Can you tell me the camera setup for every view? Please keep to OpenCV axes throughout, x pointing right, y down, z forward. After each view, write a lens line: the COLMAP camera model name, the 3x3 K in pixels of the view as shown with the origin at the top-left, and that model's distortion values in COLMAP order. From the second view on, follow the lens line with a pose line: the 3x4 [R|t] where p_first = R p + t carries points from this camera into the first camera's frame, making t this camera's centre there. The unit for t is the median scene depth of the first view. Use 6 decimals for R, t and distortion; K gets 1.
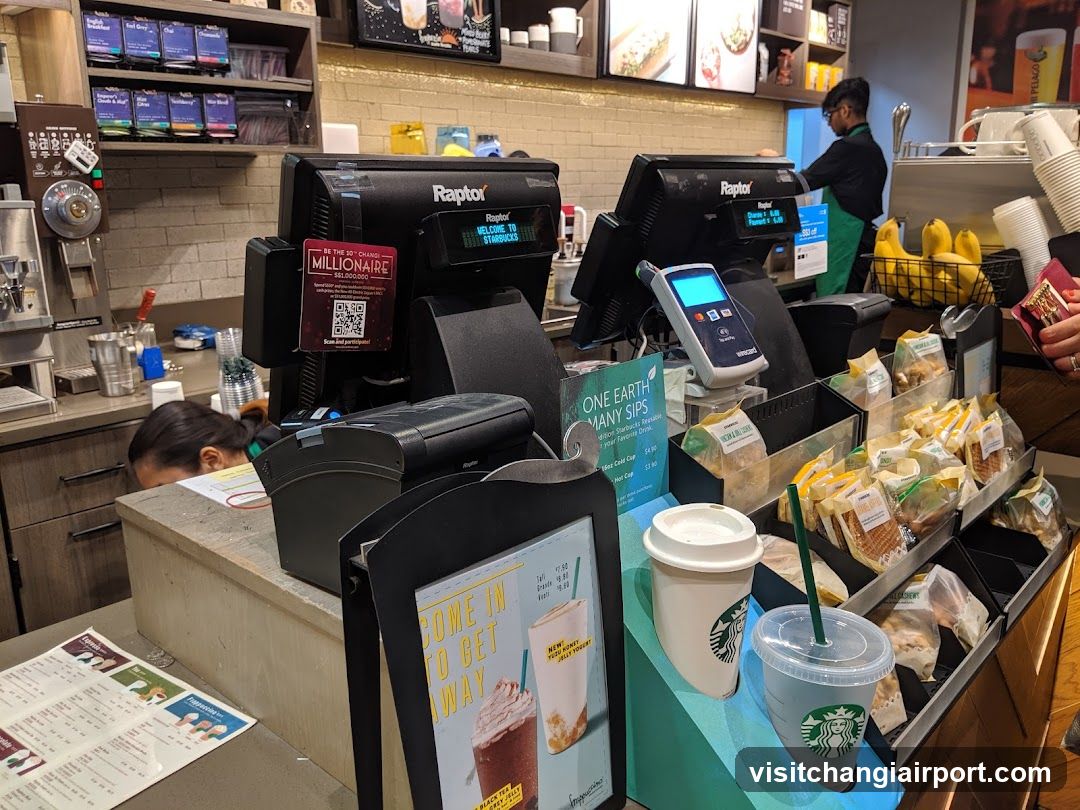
lens RADIAL K [[864.1, 0, 538.5], [0, 864.1, 413.5], [0, 0, 1]] dist [-0.005224, -0.013720]
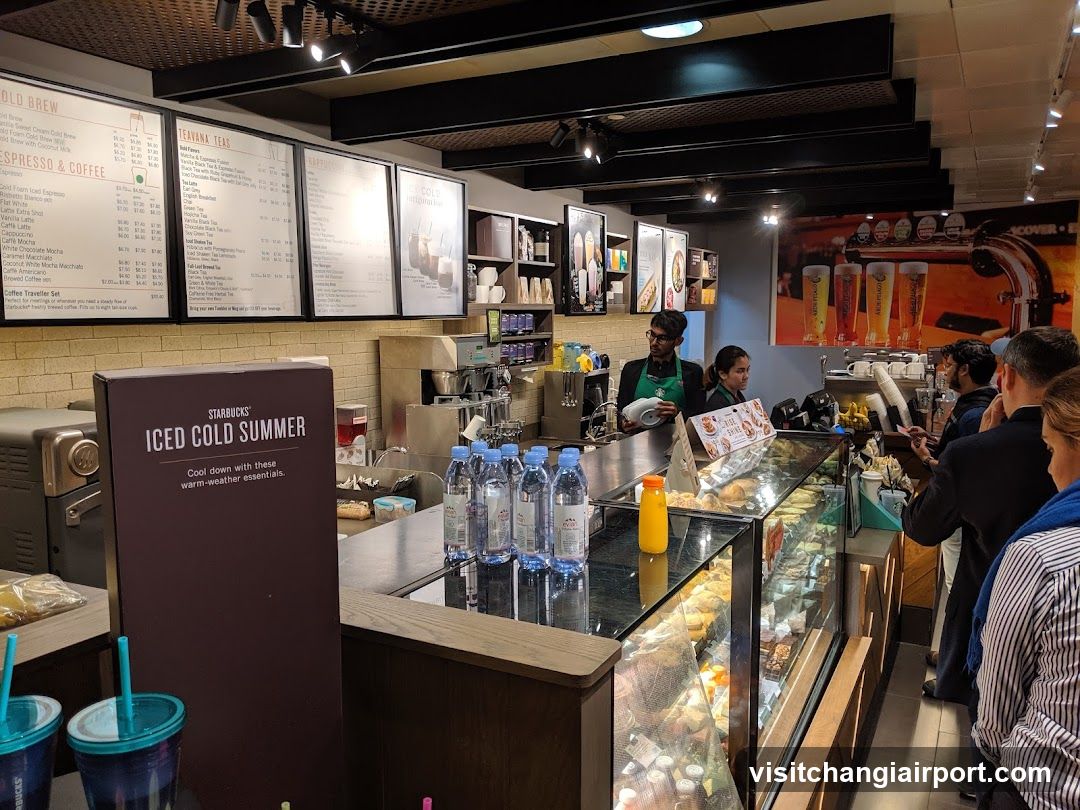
lens RADIAL K [[864.1, 0, 532.6], [0, 864.1, 404.8], [0, 0, 1]] dist [-0.005224, -0.013720]
pose [[0.968187, -0.020533, 0.249384, -0.506216], [0.059014, 0.987251, -0.147824, 0.059289], [-0.243170, 0.157838, 0.957056, -0.592796]]
